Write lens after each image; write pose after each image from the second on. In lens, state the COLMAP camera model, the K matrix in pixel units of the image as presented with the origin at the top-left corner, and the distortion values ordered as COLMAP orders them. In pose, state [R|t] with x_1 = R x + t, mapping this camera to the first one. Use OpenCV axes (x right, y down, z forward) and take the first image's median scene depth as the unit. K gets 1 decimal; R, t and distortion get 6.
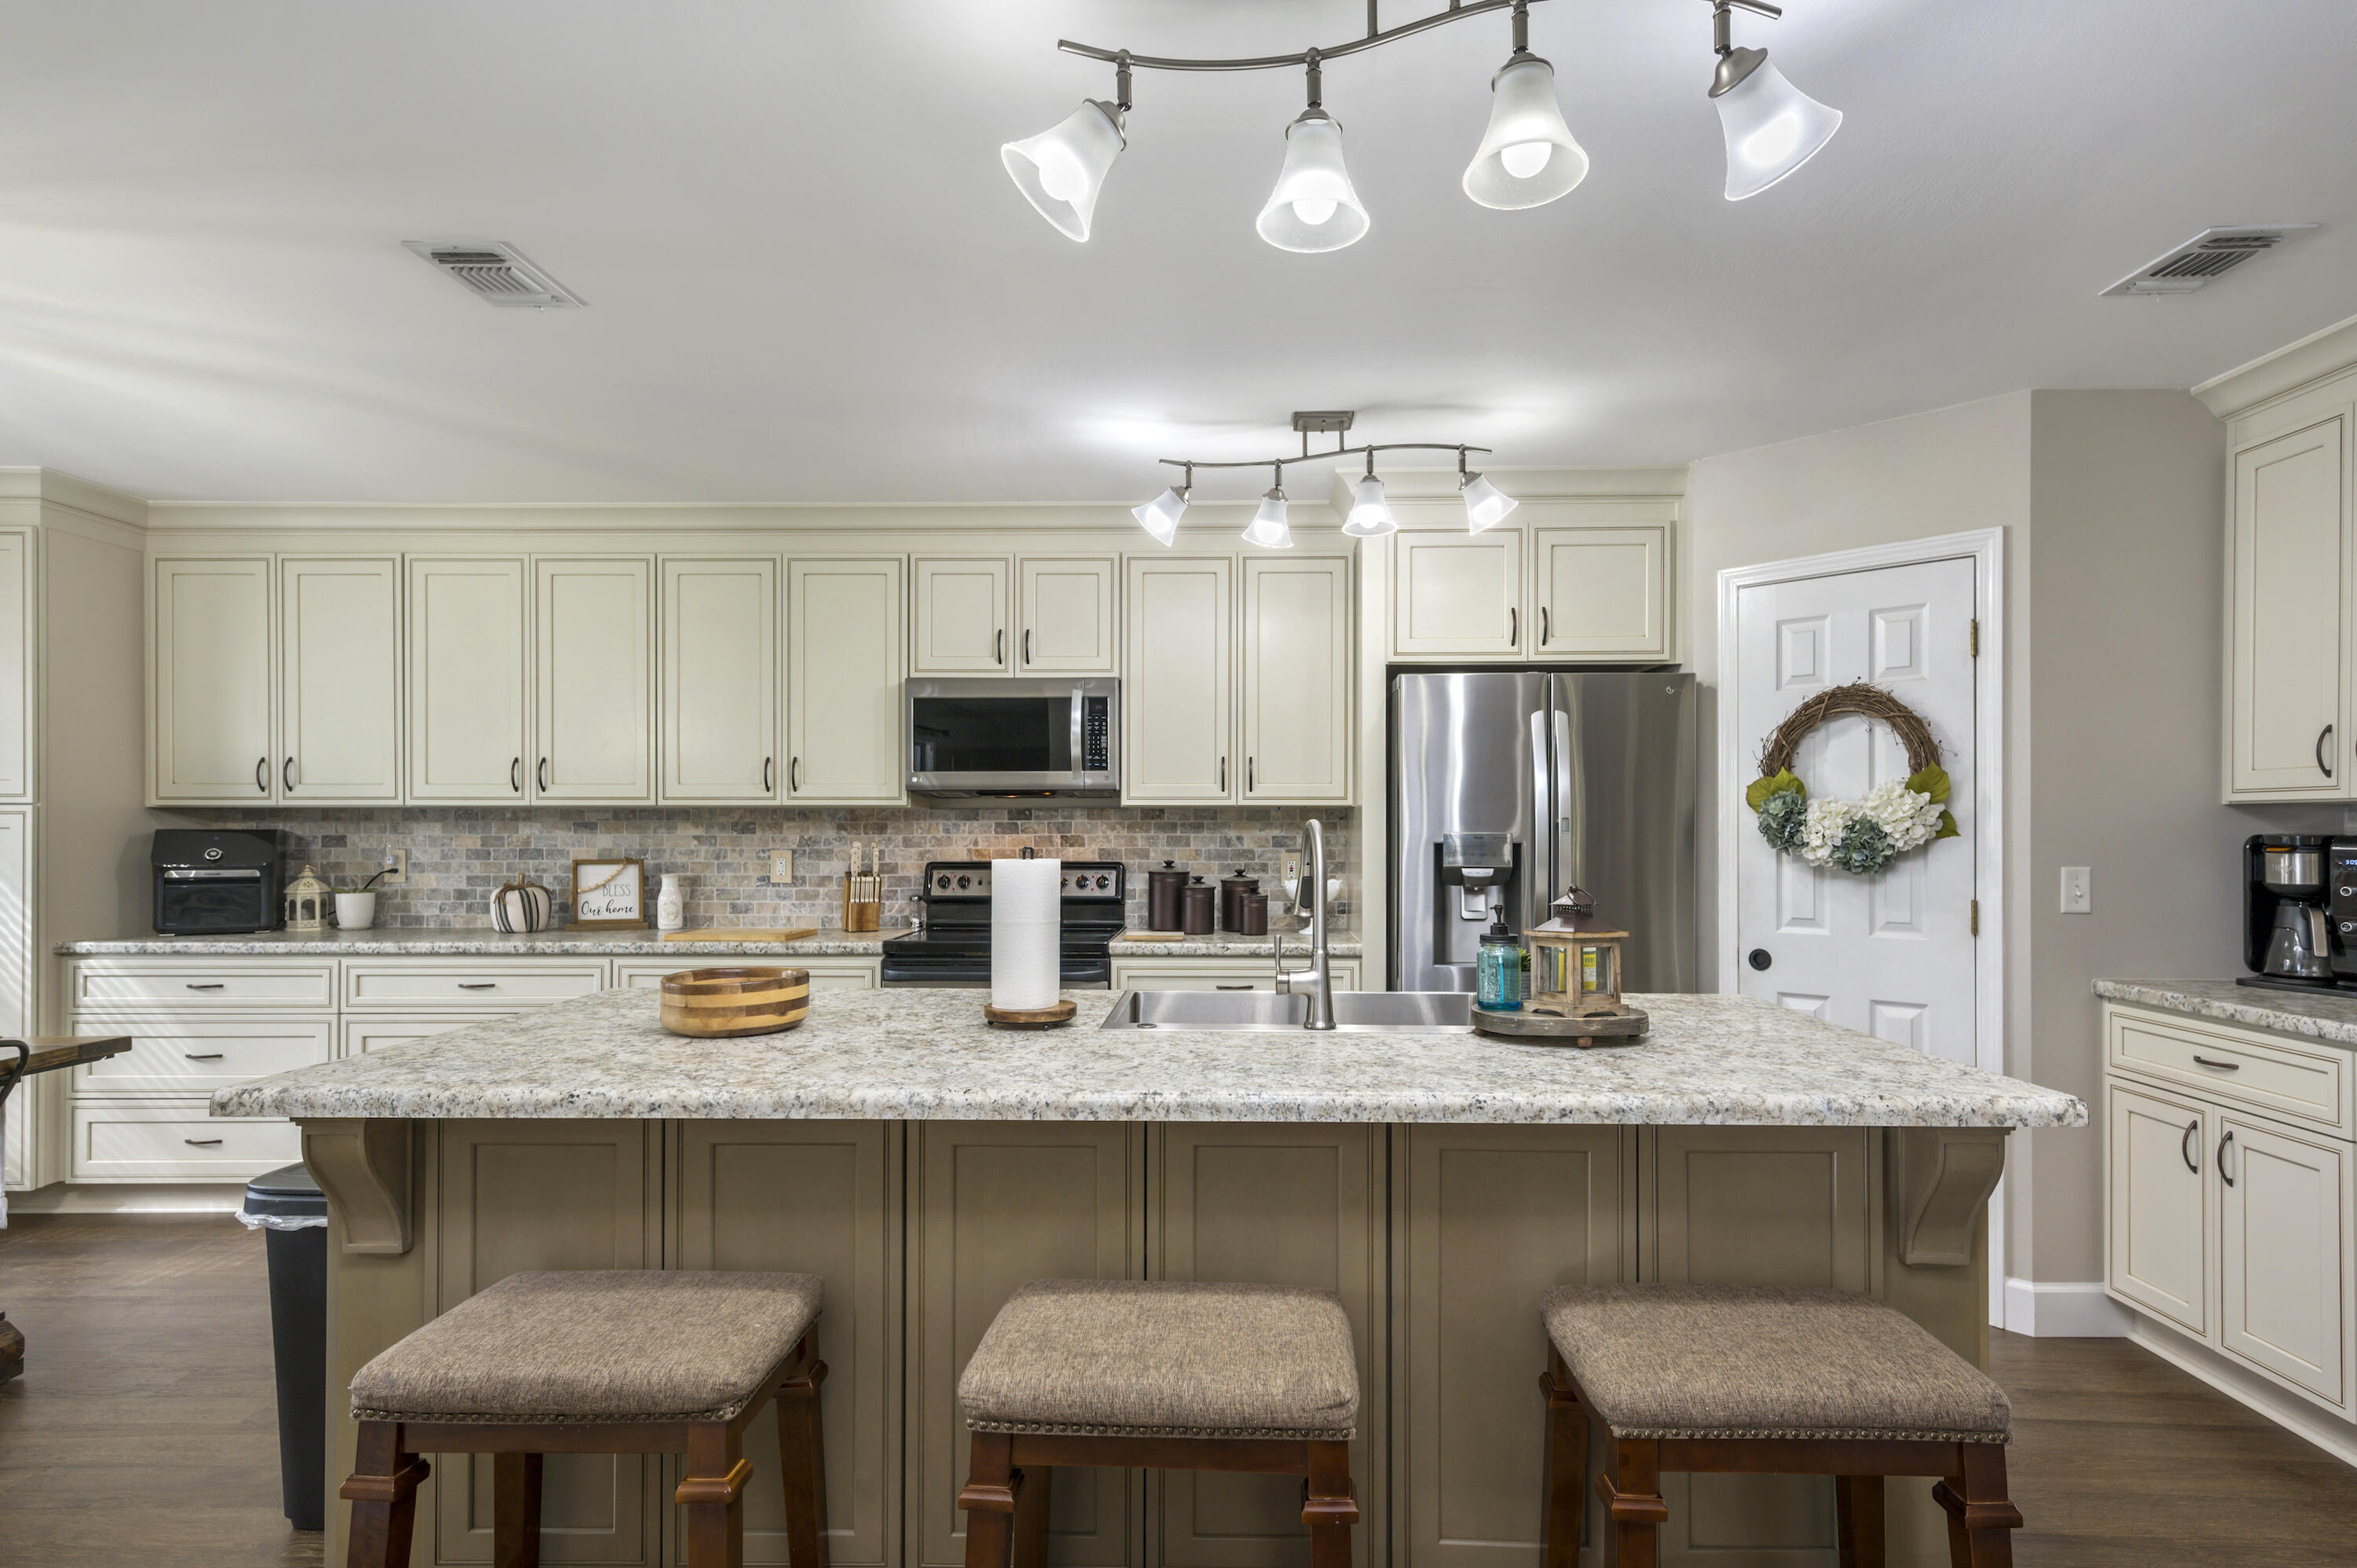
lens RADIAL K [[1191.6, 0, 1197.2], [0, 1191.6, 819.6], [0, 0, 1]] dist [0.030005, 0.000177]
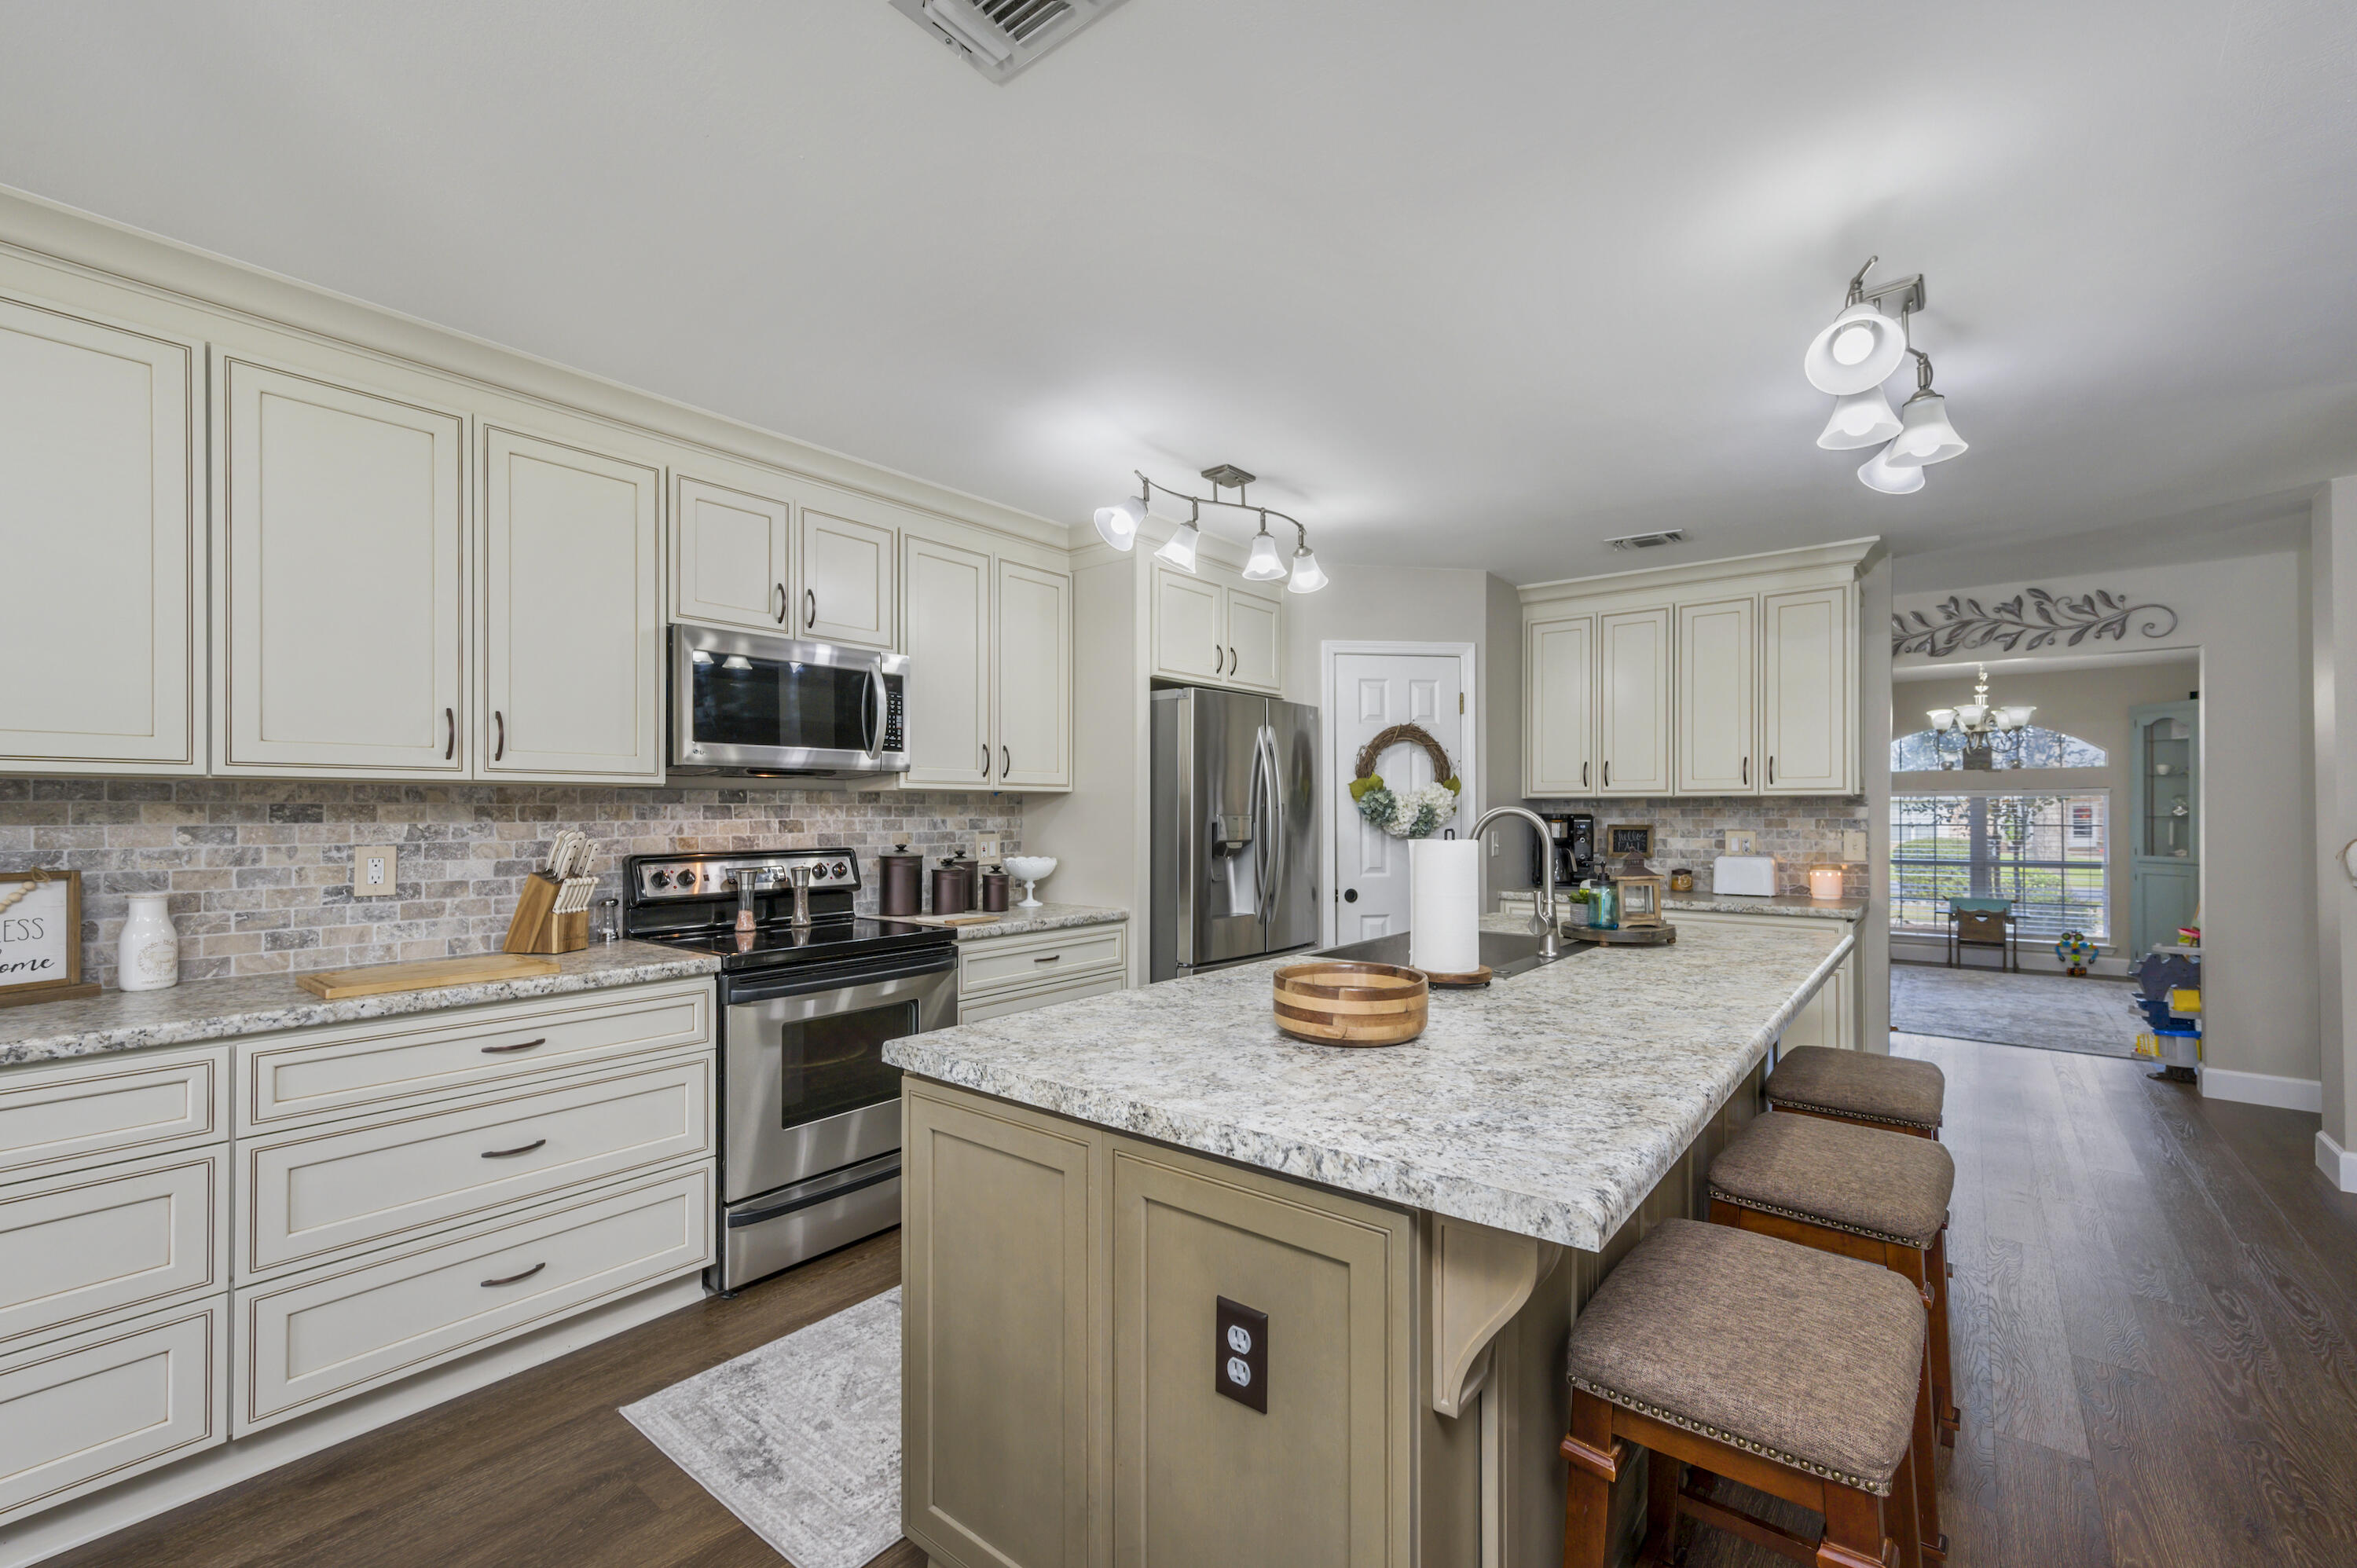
lens RADIAL K [[1007.9, 0, 1173.7], [0, 1007.9, 804.1], [0, 0, 1]] dist [0.014609, -0.002238]
pose [[0.599623, 0.002531, 0.800279, -0.576012], [-0.005773, 0.999983, 0.001162, -0.001515], [-0.800262, -0.005317, 0.599627, 0.330677]]
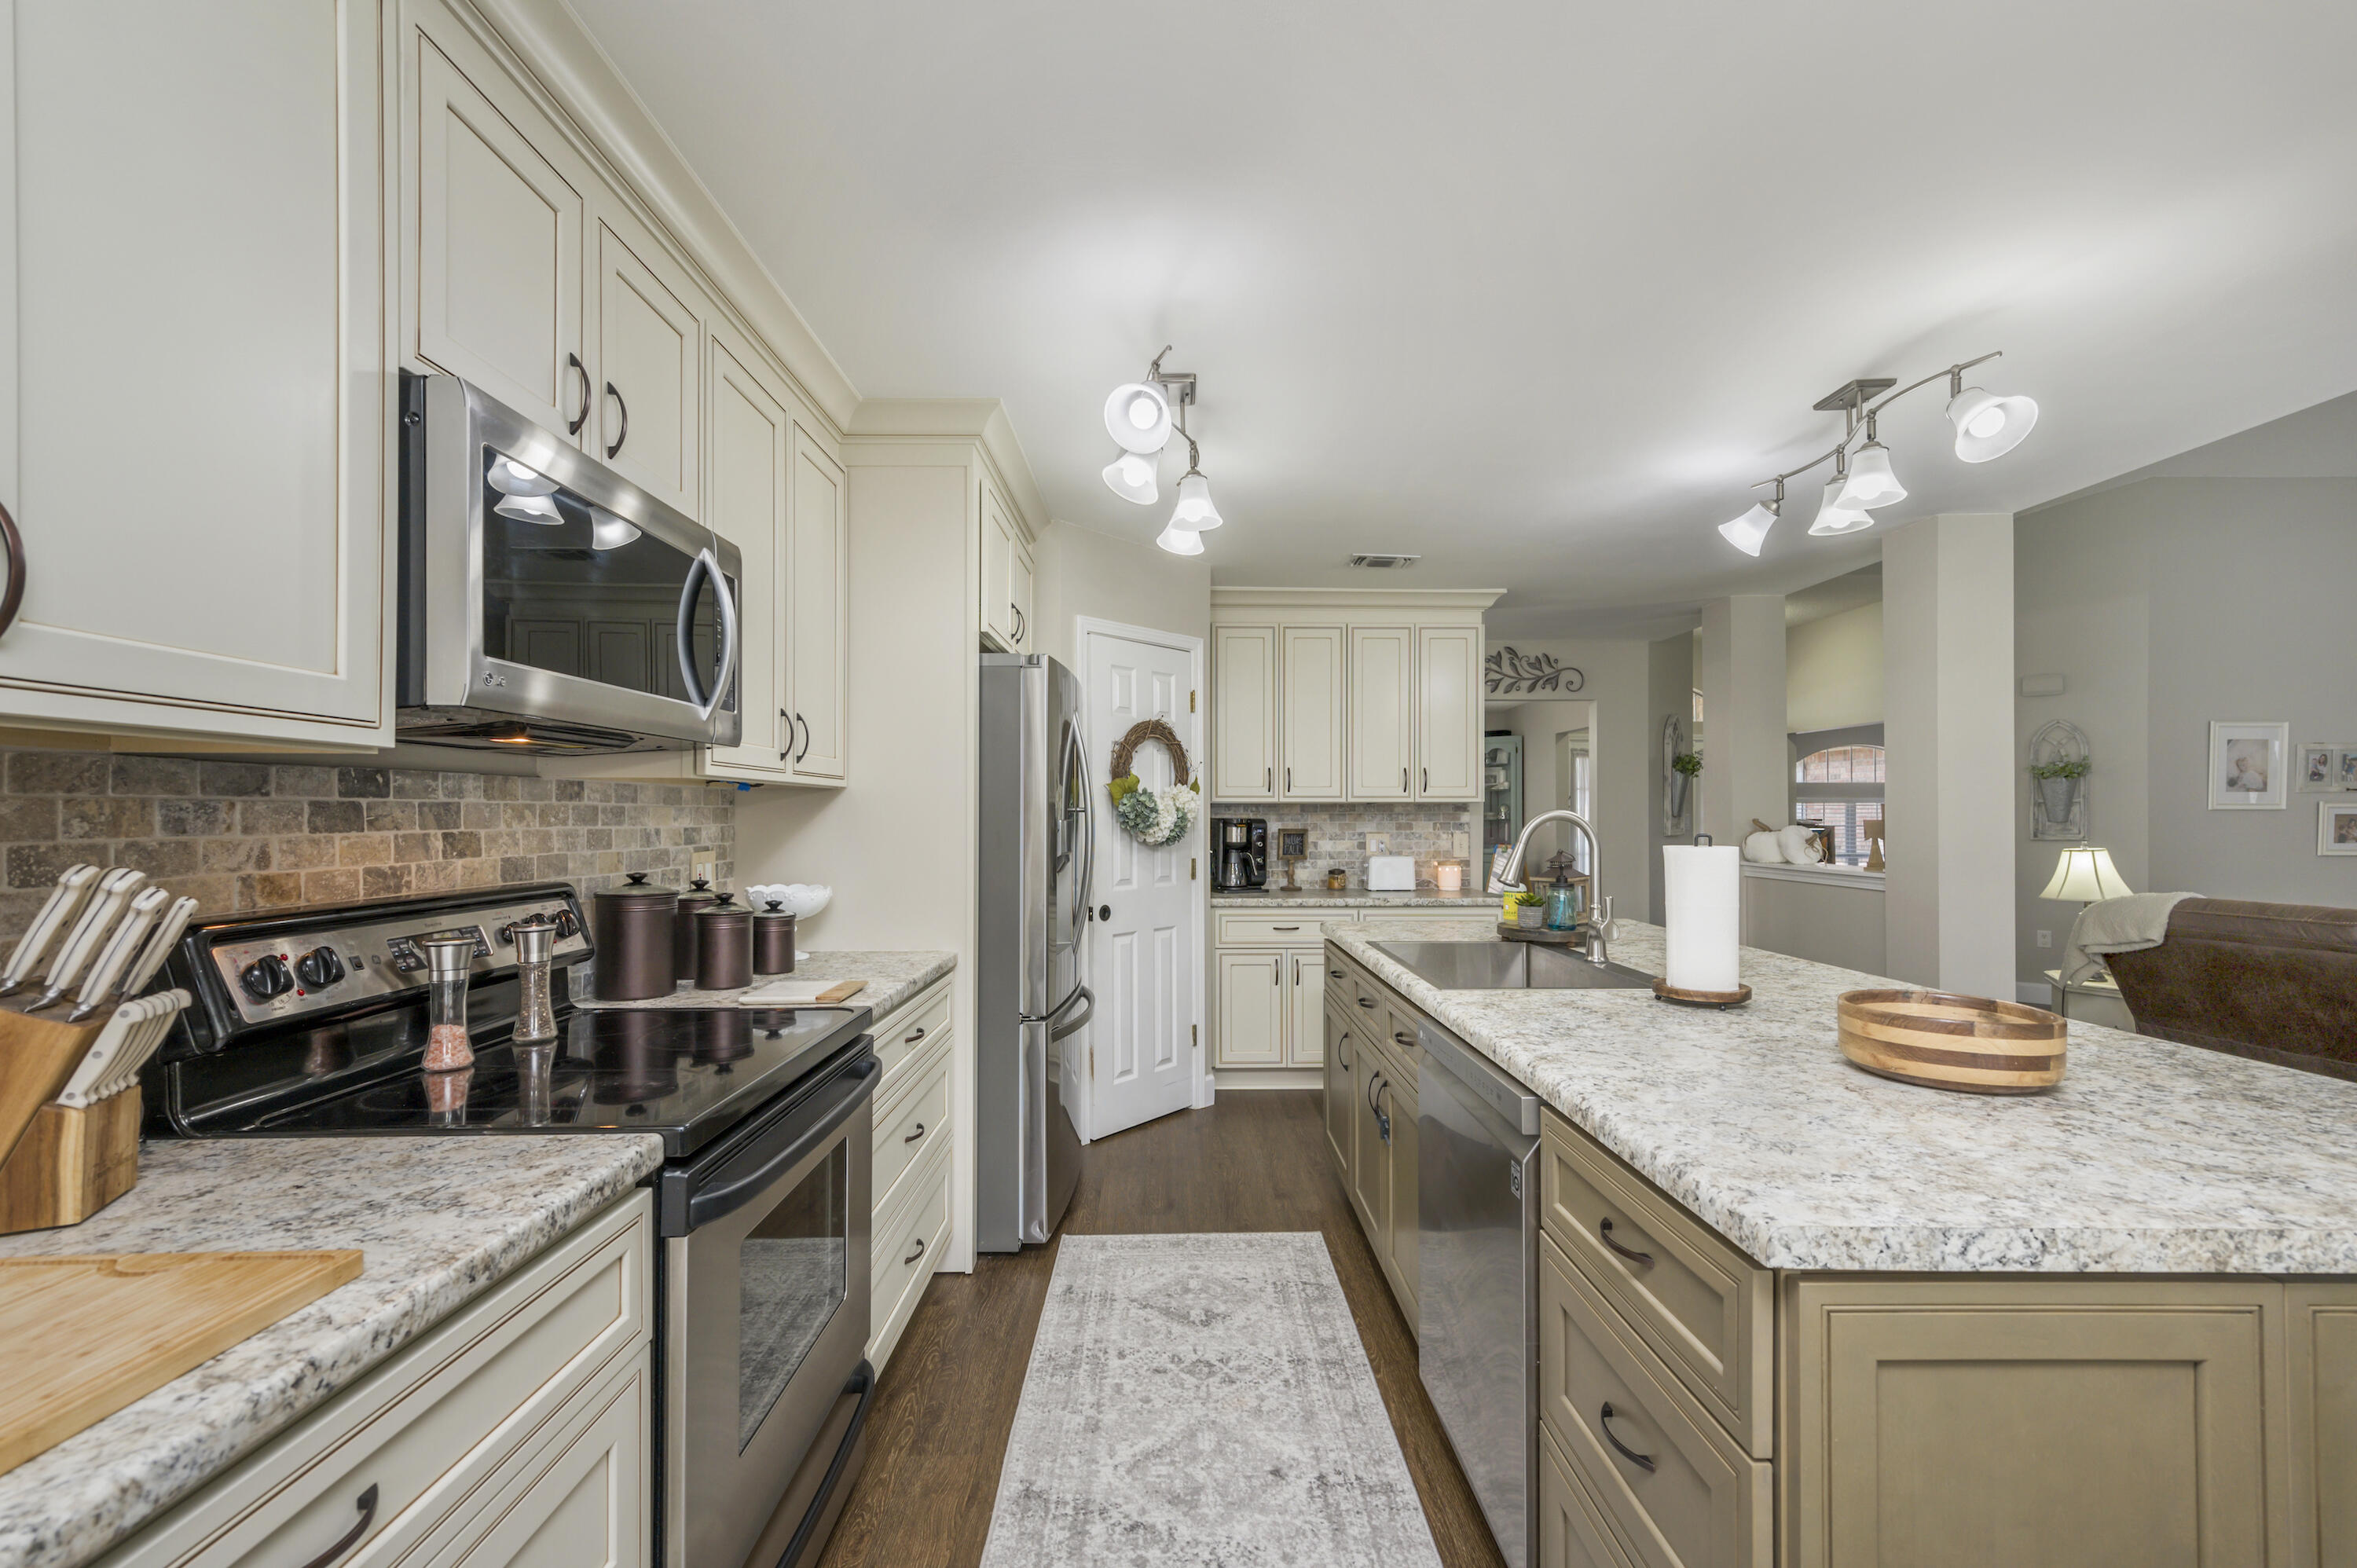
lens RADIAL K [[1007.9, 0, 1195.9], [0, 1007.9, 804.2], [0, 0, 1]] dist [0.014609, -0.002238]
pose [[-0.066656, 0.009020, 0.997735, -0.539359], [-0.010142, 0.999901, -0.009717, 0.003698], [-0.997724, -0.010766, -0.066558, 0.794790]]
